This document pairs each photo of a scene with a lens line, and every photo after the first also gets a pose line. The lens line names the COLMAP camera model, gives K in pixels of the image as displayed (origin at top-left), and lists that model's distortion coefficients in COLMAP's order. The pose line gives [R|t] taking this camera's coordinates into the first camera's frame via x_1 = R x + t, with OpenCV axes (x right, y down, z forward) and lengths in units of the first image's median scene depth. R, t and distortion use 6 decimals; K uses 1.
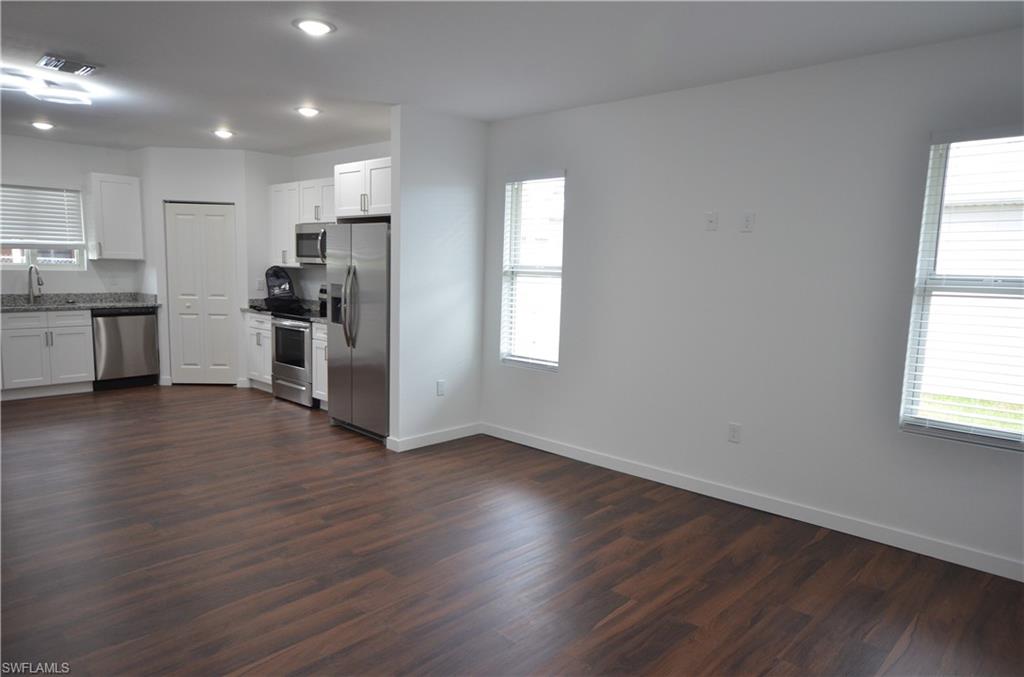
lens RADIAL K [[666.7, 0, 510.7], [0, 666.7, 346.8], [0, 0, 1]] dist [0.013489, 0.016267]
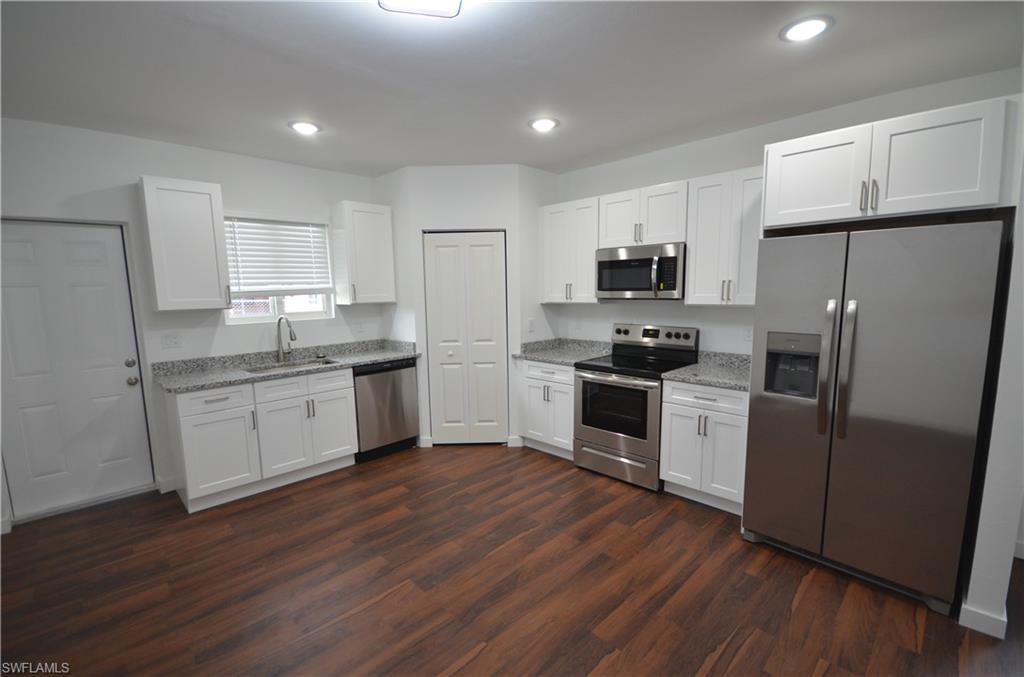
lens RADIAL K [[446.6, 0, 507.9], [0, 446.6, 345.8], [0, 0, 1]] dist [0.004655, -0.007958]
pose [[0.998473, -0.038212, -0.039891, -0.513138], [0.038350, 0.999261, 0.002709, -0.093608], [0.039758, -0.004234, 0.999200, 0.579102]]
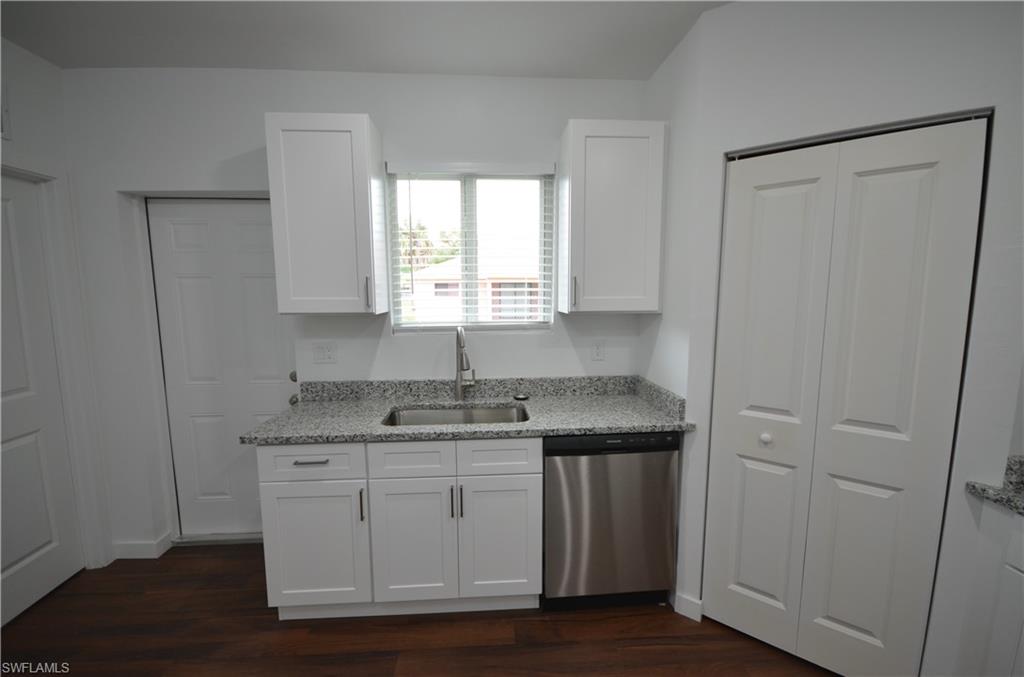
lens RADIAL K [[446.6, 0, 510.6], [0, 446.6, 347.0], [0, 0, 1]] dist [0.004655, -0.007958]
pose [[0.733521, 0.059675, -0.677042, -0.561239], [-0.064150, 0.997770, 0.018442, -0.142422], [0.676633, 0.029905, 0.735713, 0.964411]]
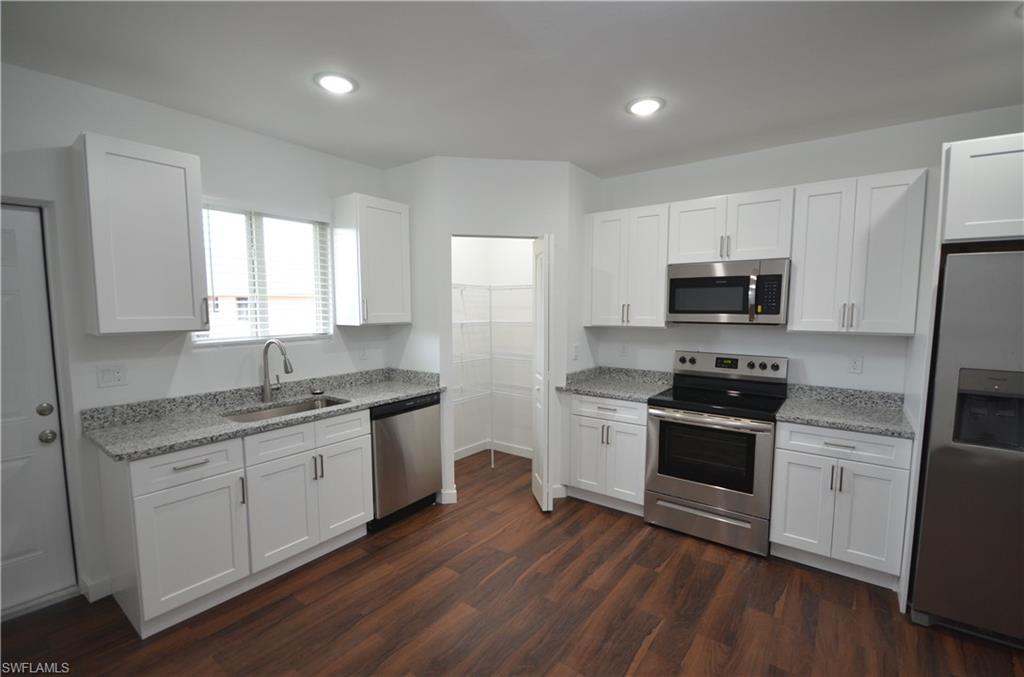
lens RADIAL K [[446.6, 0, 507.2], [0, 446.6, 345.8], [0, 0, 1]] dist [0.004655, -0.007958]
pose [[0.993621, -0.035166, 0.107146, -0.669524], [0.039006, 0.998662, -0.033956, -0.115975], [-0.105808, 0.037919, 0.993663, 0.712104]]
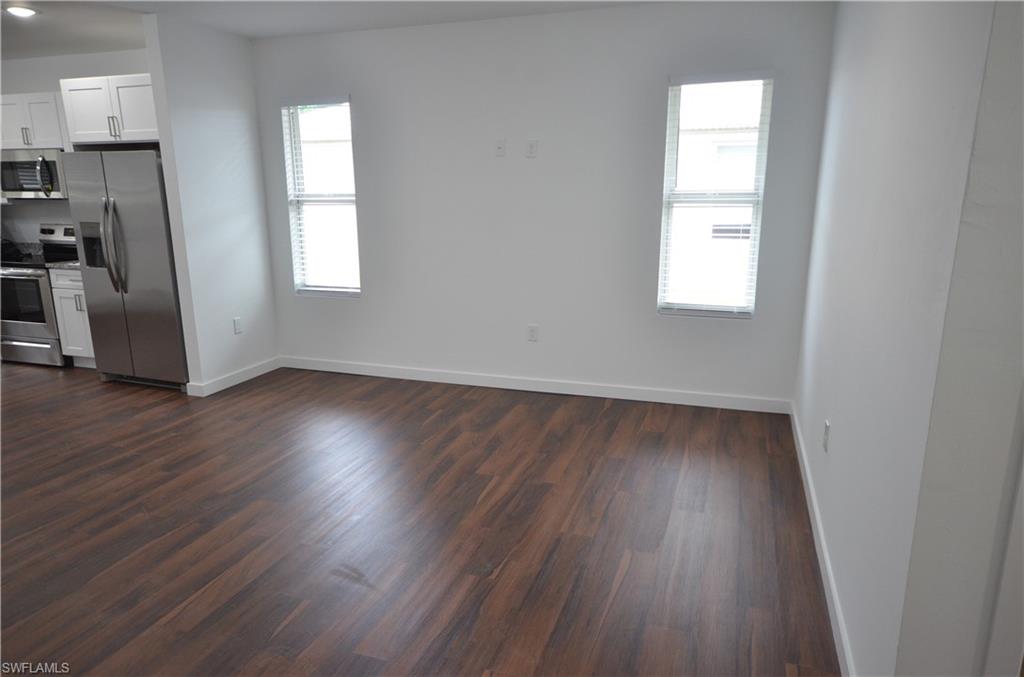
lens RADIAL K [[666.7, 0, 511.5], [0, 666.7, 347.7], [0, 0, 1]] dist [0.013489, 0.016267]
pose [[0.911314, -0.127025, 0.391626, -0.123449], [0.081189, 0.987982, 0.131528, -0.002145], [-0.403627, -0.088067, 0.910675, -0.042507]]
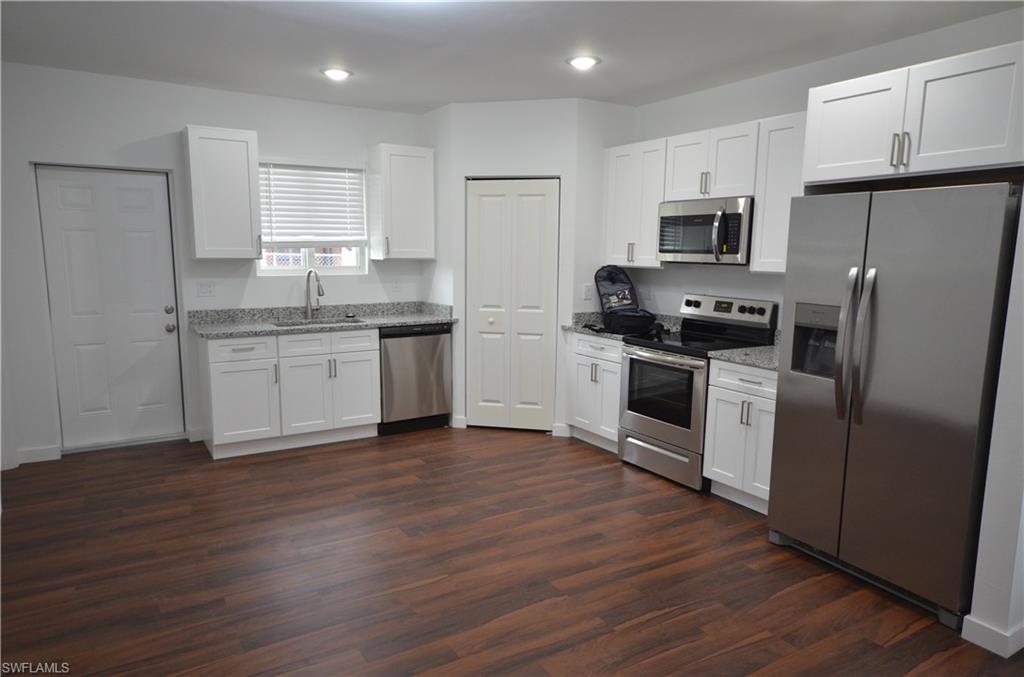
lens RADIAL K [[666.7, 0, 506.2], [0, 666.7, 343.5], [0, 0, 1]] dist [0.013489, 0.016267]
pose [[0.964649, 0.021954, -0.262622, -0.365351], [-0.017974, 0.999684, 0.017547, -0.066764], [0.262924, -0.012207, 0.964739, 0.403155]]
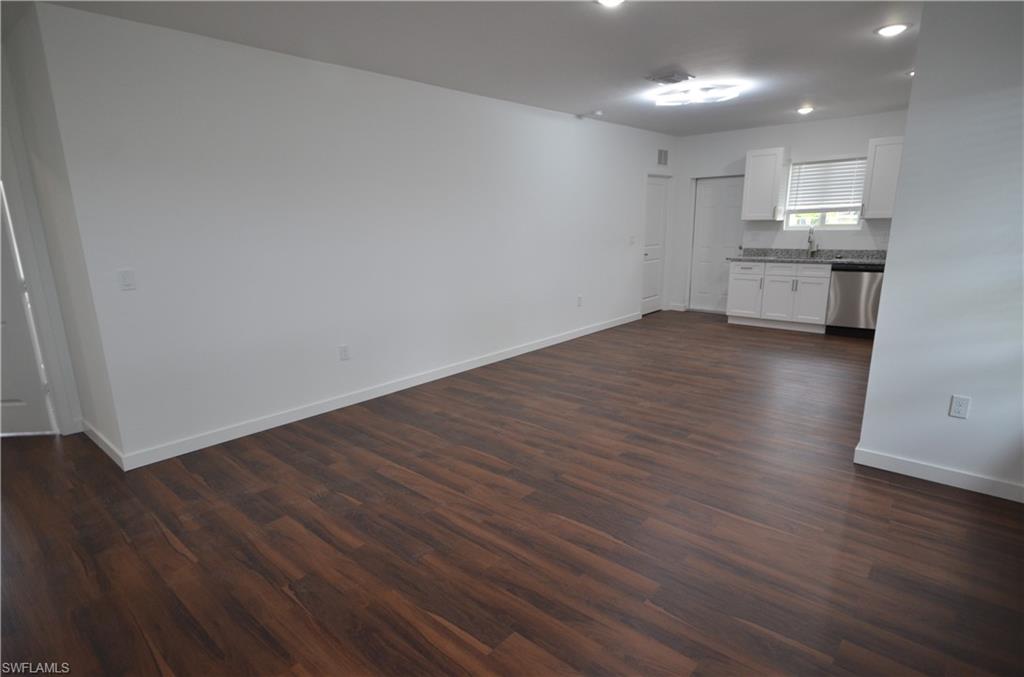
lens RADIAL K [[547.7, 0, 506.2], [0, 547.7, 345.3], [0, 0, 1]] dist [0.012442, 0.007123]
pose [[0.024668, 0.200957, -0.979289, 0.401240], [-0.105473, 0.974643, 0.197347, -0.057995], [0.994116, 0.098420, 0.045238, 0.507026]]
